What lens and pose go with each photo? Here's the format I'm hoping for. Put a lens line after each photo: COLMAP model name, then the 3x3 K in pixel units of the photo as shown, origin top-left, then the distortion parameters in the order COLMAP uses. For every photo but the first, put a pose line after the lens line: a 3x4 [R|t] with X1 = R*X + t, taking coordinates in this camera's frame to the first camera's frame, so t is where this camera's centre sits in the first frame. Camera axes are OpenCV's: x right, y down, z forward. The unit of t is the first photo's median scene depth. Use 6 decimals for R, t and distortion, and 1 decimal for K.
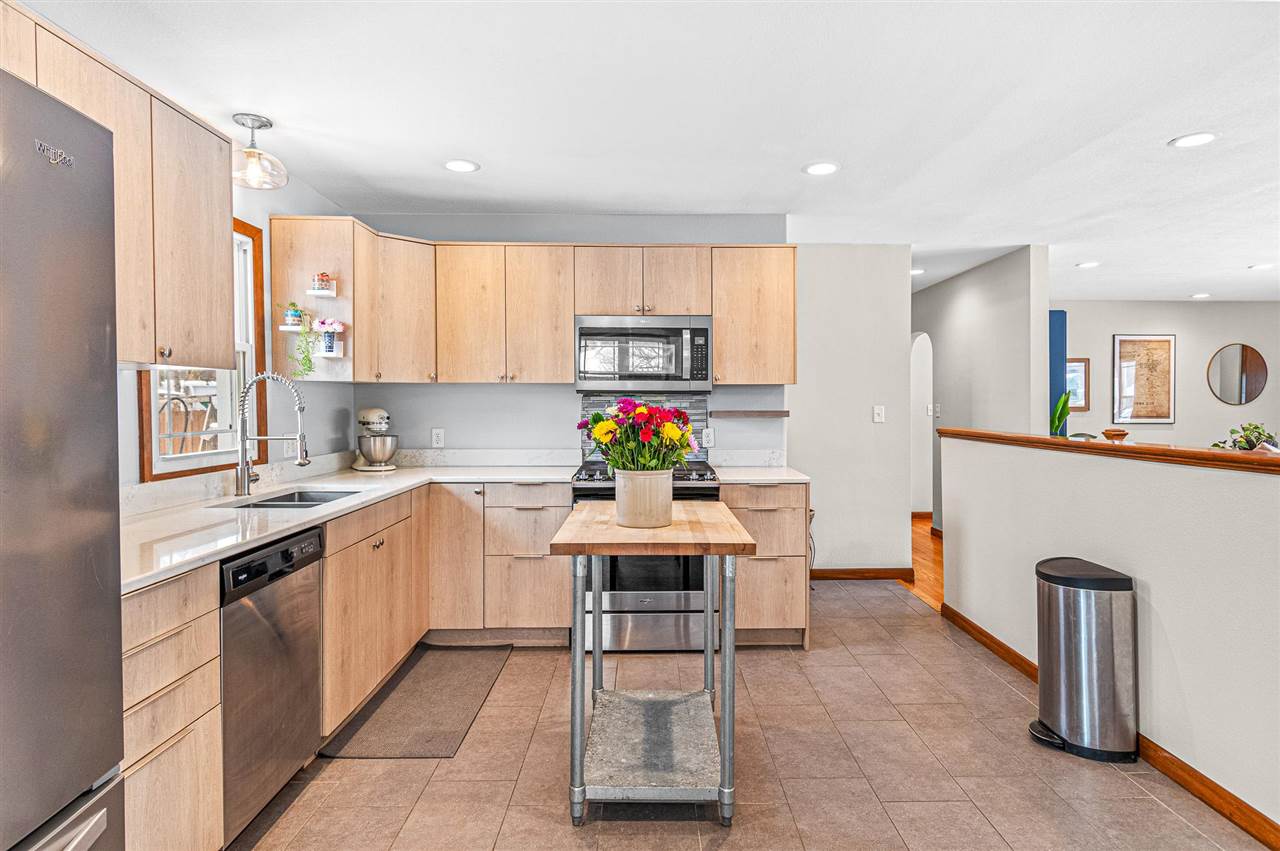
lens RADIAL K [[721.5, 0, 651.9], [0, 721.5, 417.7], [0, 0, 1]] dist [0.004653, -0.000186]
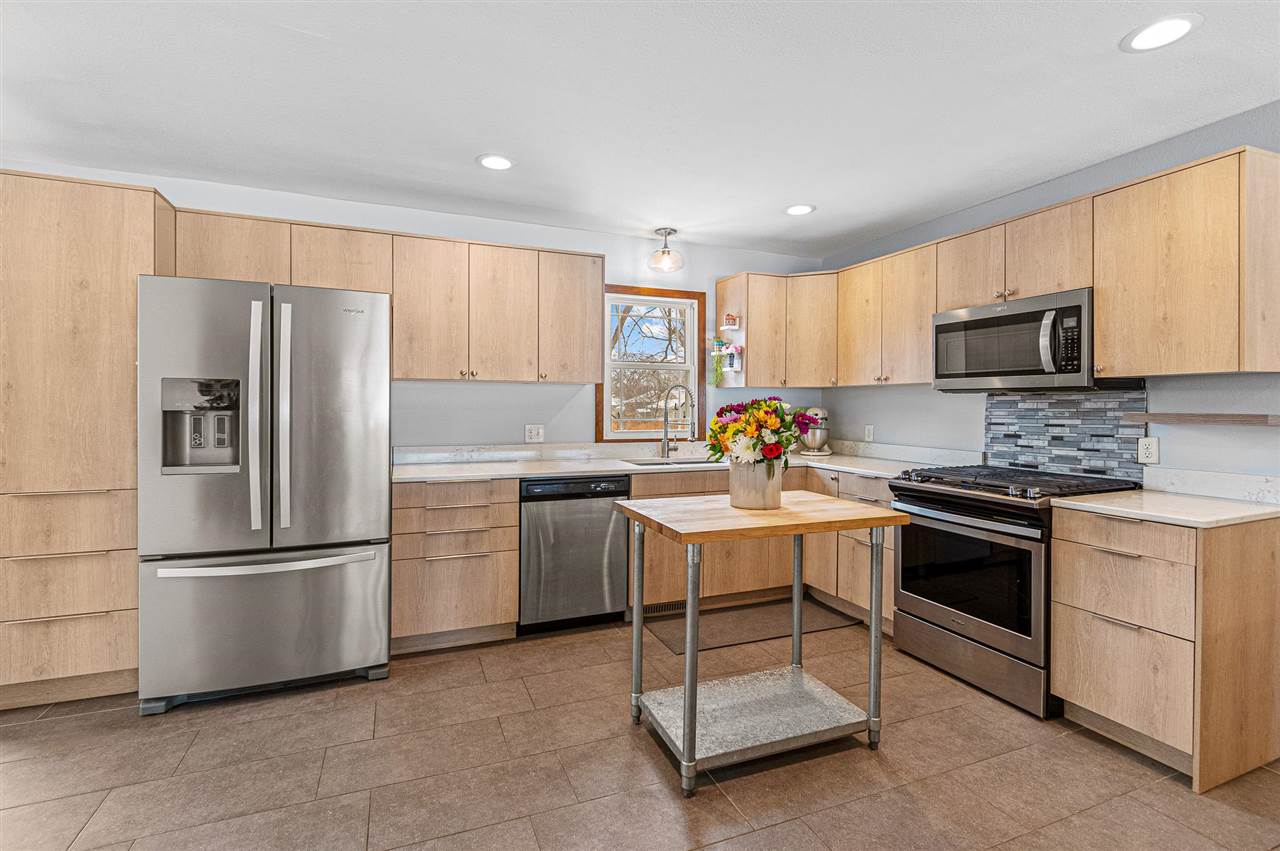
lens RADIAL K [[572.6, 0, 640.4], [0, 572.6, 414.5], [0, 0, 1]] dist [0.005562, -0.001696]
pose [[0.373487, 0.016984, -0.927480, 0.496725], [-0.023948, 0.999676, 0.008662, -0.001316], [0.927326, 0.018976, 0.373773, 0.355532]]
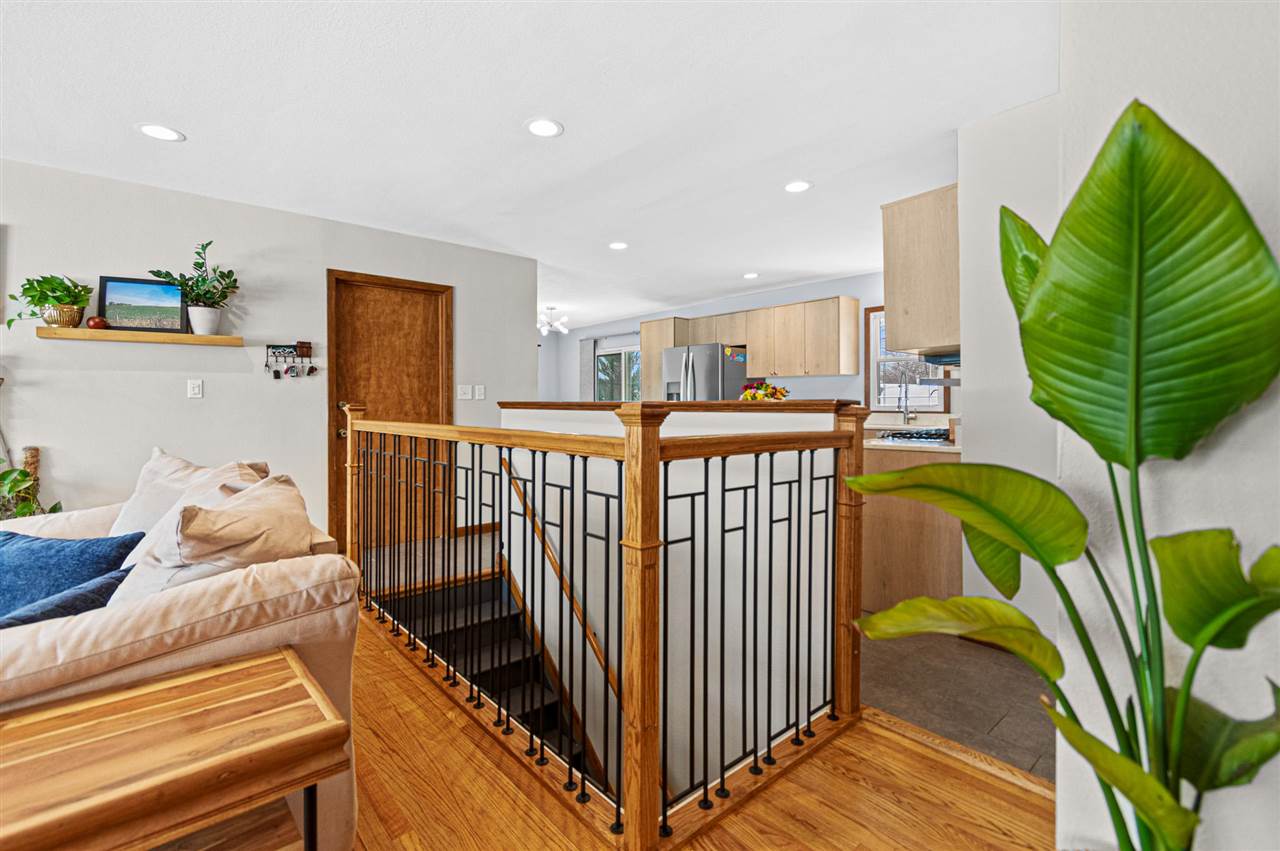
lens RADIAL K [[572.6, 0, 630.6], [0, 572.6, 399.4], [0, 0, 1]] dist [0.005562, -0.001696]
pose [[-0.765470, 0.001323, -0.643470, 0.993320], [-0.007817, 0.999905, 0.011355, 0.011217], [0.643424, 0.013722, -0.765387, 1.423103]]
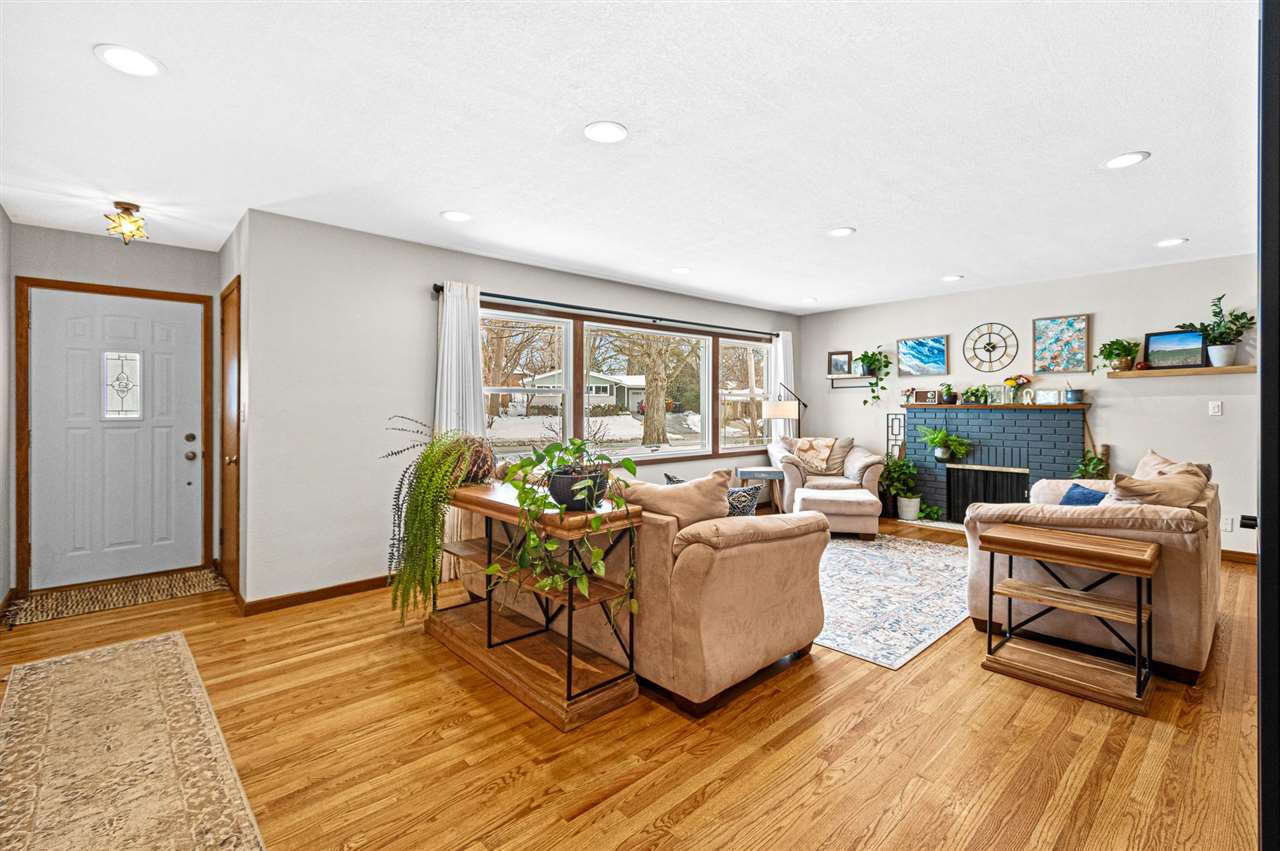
lens RADIAL K [[572.6, 0, 660.2], [0, 572.6, 406.6], [0, 0, 1]] dist [0.005562, -0.001696]
pose [[-0.681757, 0.003857, 0.731568, 0.847563], [0.017444, 0.999787, 0.010985, -0.027118], [-0.731370, 0.020251, -0.681680, 1.928237]]
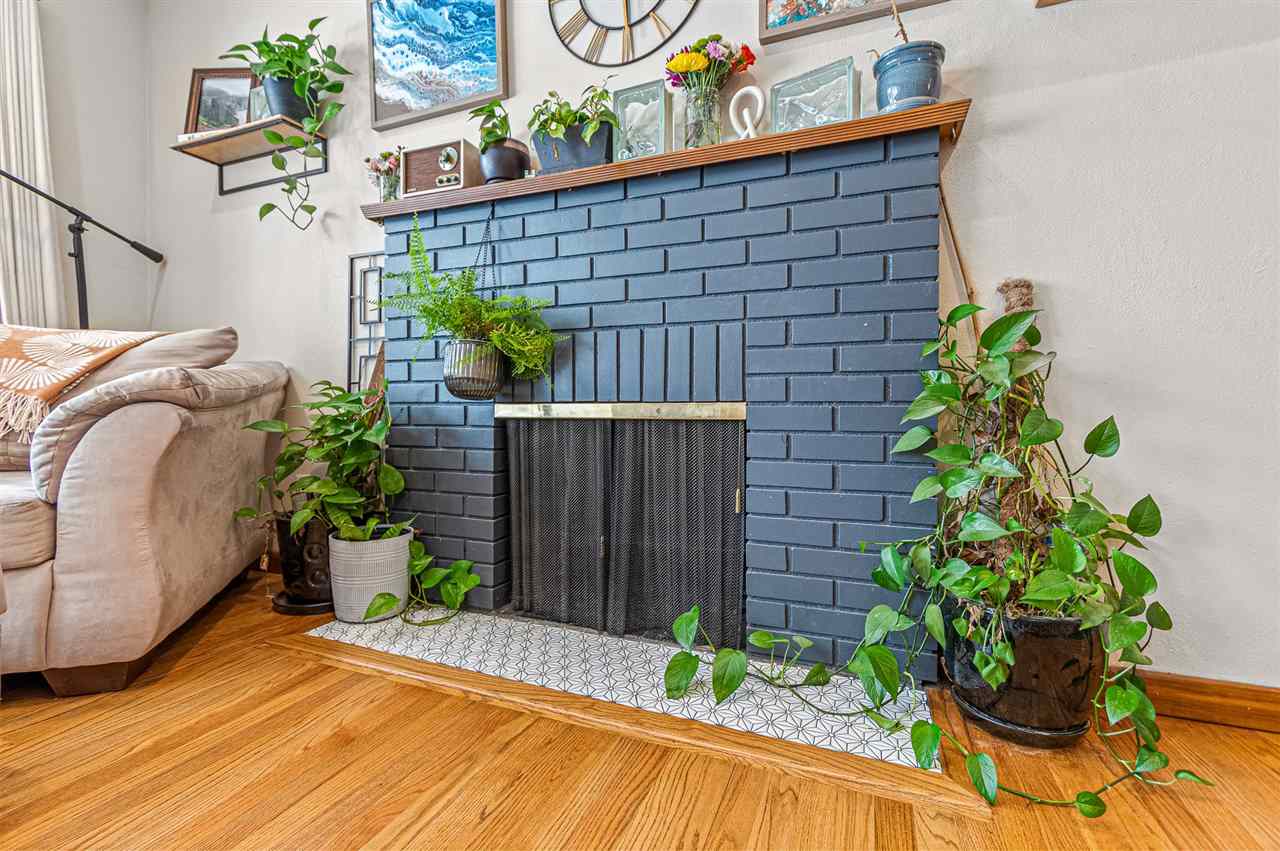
lens RADIAL K [[572.6, 0, 652.4], [0, 572.6, 416.6], [0, 0, 1]] dist [0.005562, -0.001696]
pose [[-0.915605, -0.000830, 0.402077, 1.175385], [0.016000, 0.999131, 0.038498, 0.153249], [-0.401759, 0.041682, -0.914796, 0.647757]]
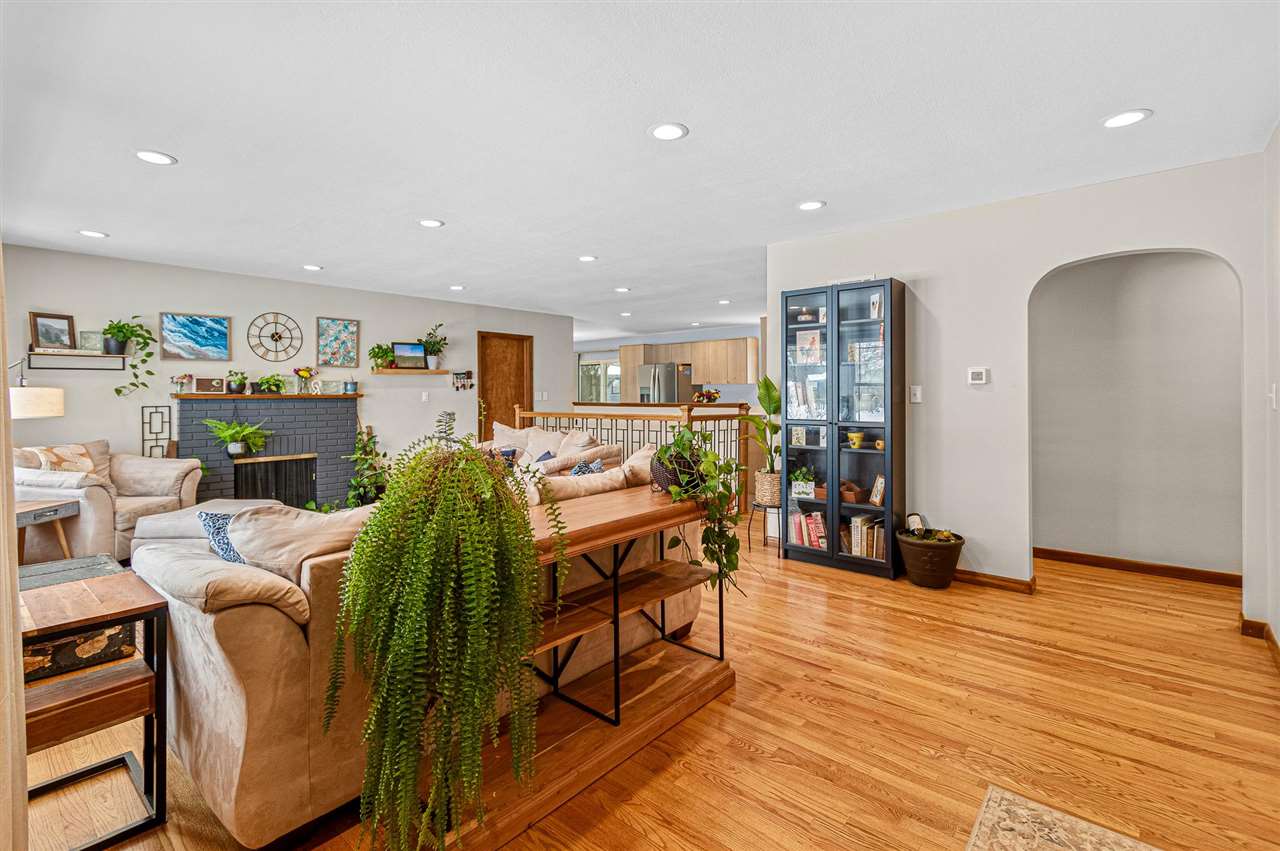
lens RADIAL K [[572.6, 0, 623.6], [0, 572.6, 379.7], [0, 0, 1]] dist [0.005562, -0.001696]
pose [[-0.683703, -0.012211, -0.729658, 1.834260], [-0.005905, 0.999920, -0.011201, -0.027818], [0.729737, -0.003349, -0.683720, 1.960456]]
